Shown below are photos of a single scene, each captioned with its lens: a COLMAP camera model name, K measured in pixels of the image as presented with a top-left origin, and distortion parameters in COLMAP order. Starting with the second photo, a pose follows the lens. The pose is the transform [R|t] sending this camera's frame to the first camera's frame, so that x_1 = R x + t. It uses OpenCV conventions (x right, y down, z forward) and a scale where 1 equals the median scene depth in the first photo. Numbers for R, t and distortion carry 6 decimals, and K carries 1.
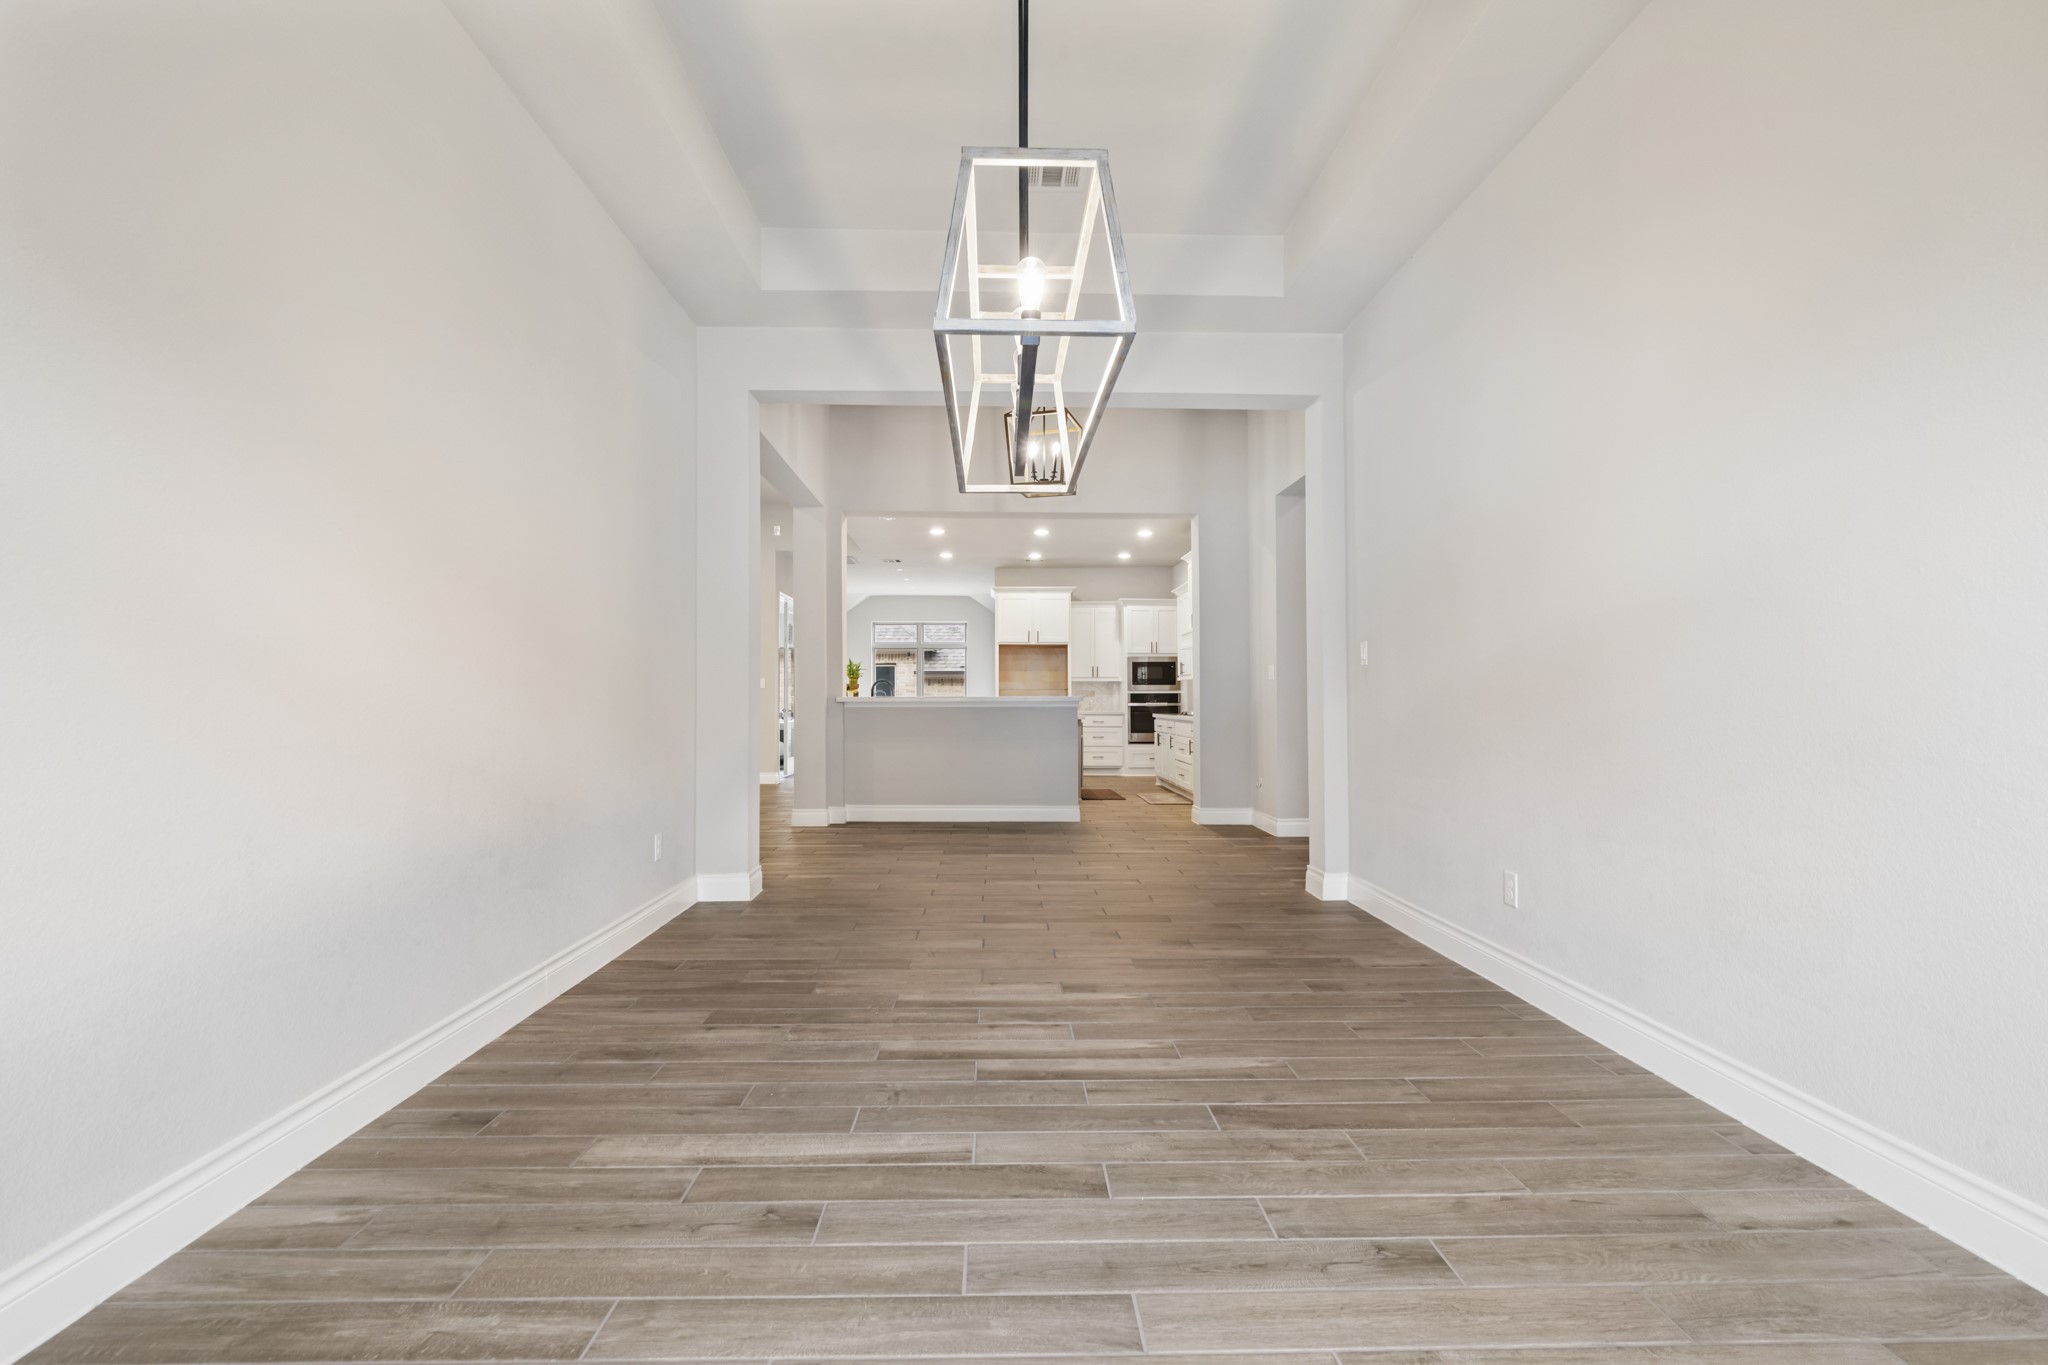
lens RADIAL K [[917.2, 0, 1024.4], [0, 917.2, 690.2], [0, 0, 1]] dist [-0.000791, -0.000019]
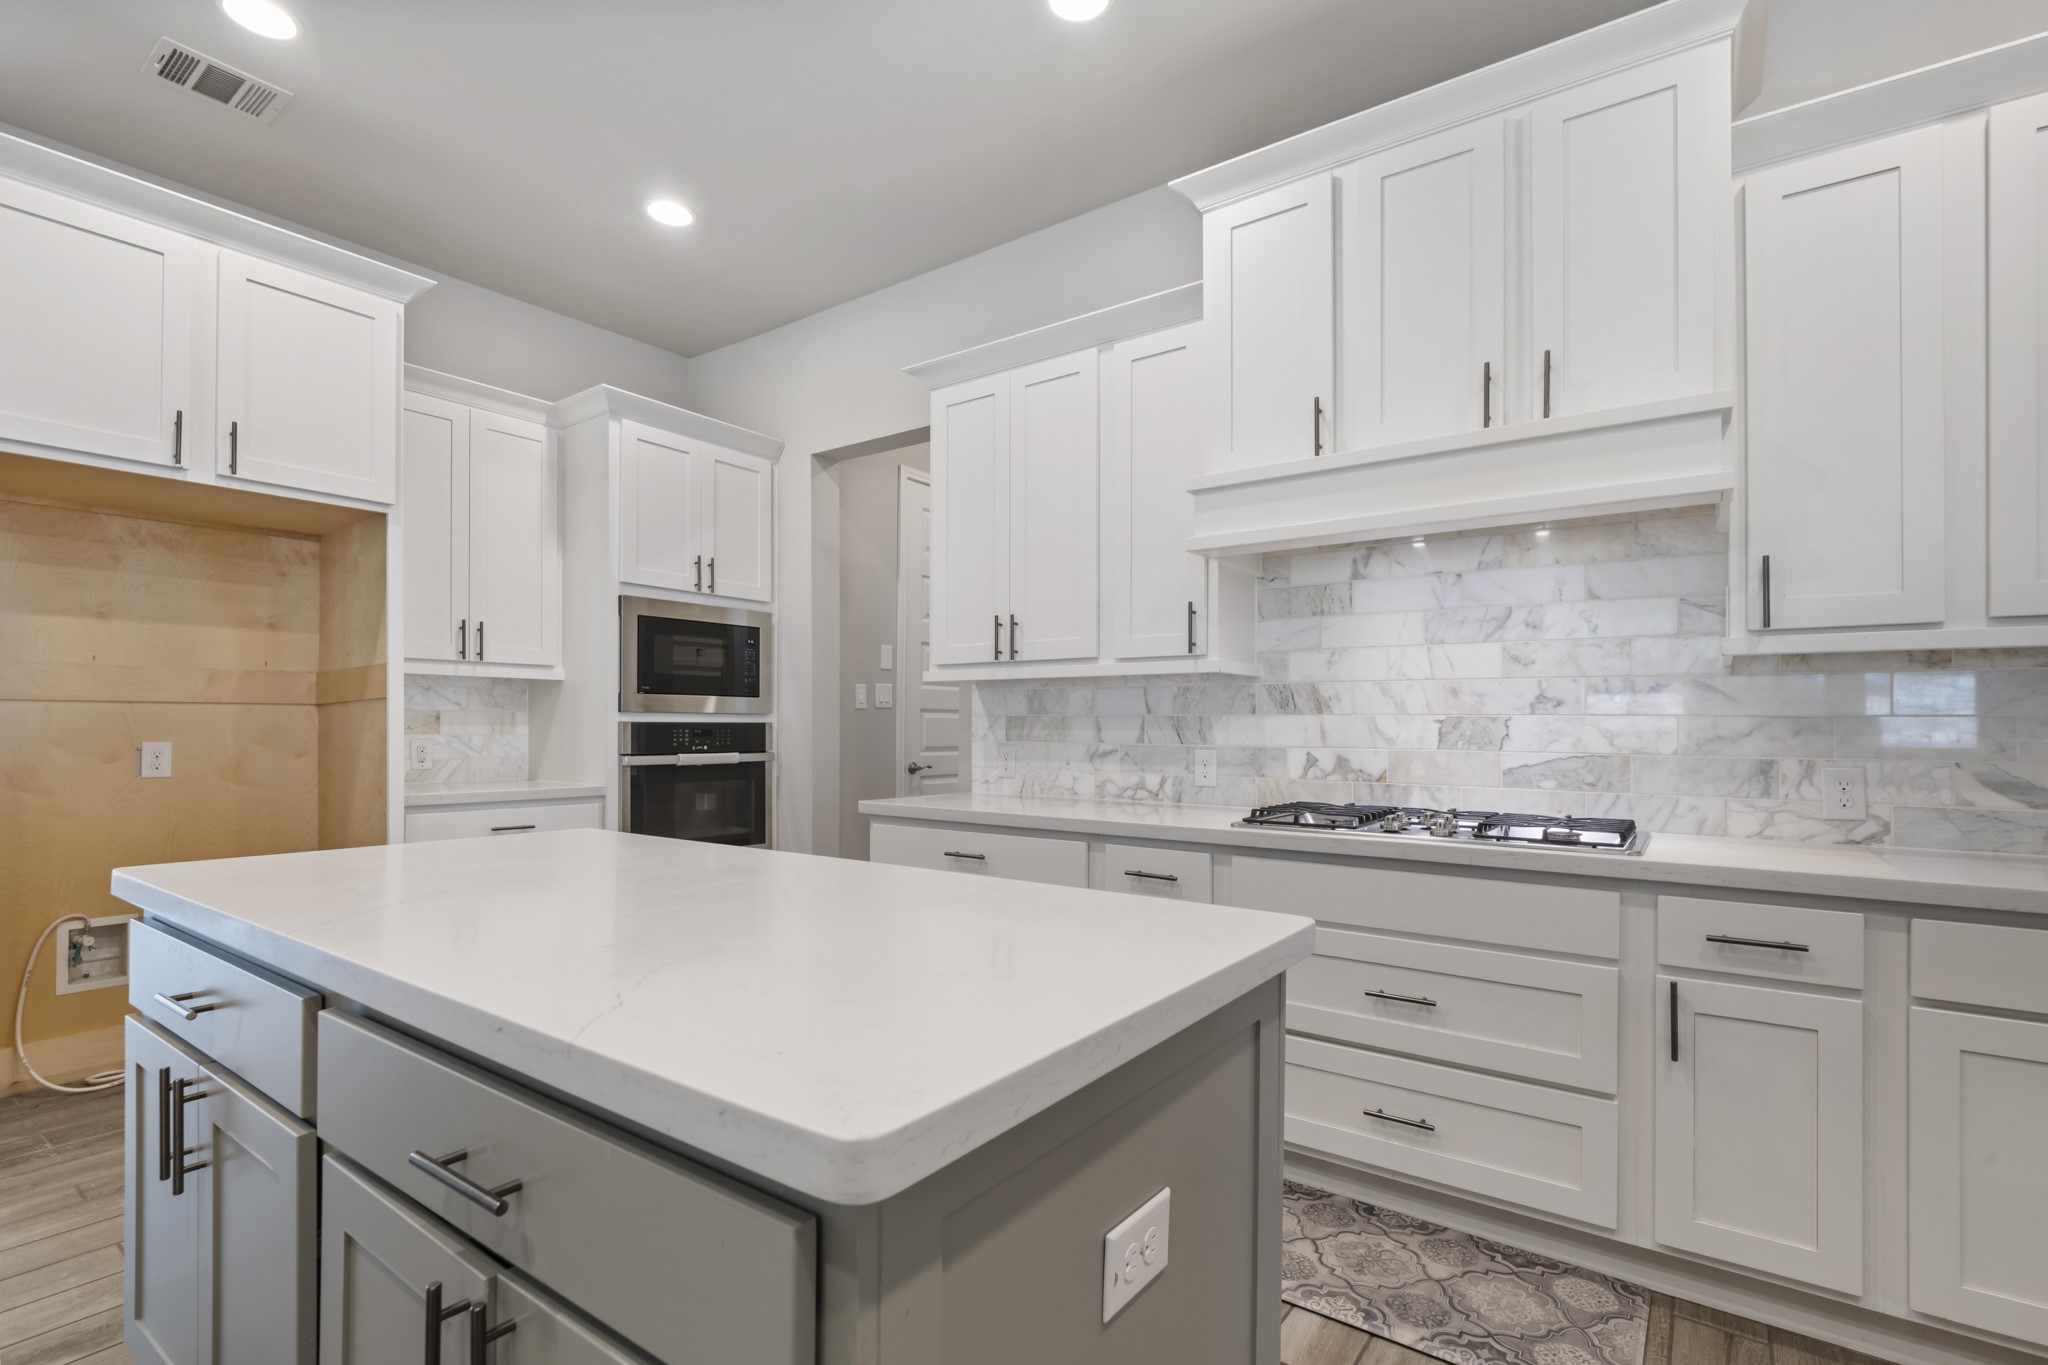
lens RADIAL K [[959.4, 0, 1007.3], [0, 959.4, 715.7], [0, 0, 1]] dist [0.009528, -0.000466]
pose [[0.611177, 0.017395, 0.791303, -0.052246], [-0.011405, 0.999848, -0.013171, 0.004165], [-0.791412, -0.000975, 0.611283, 0.718529]]
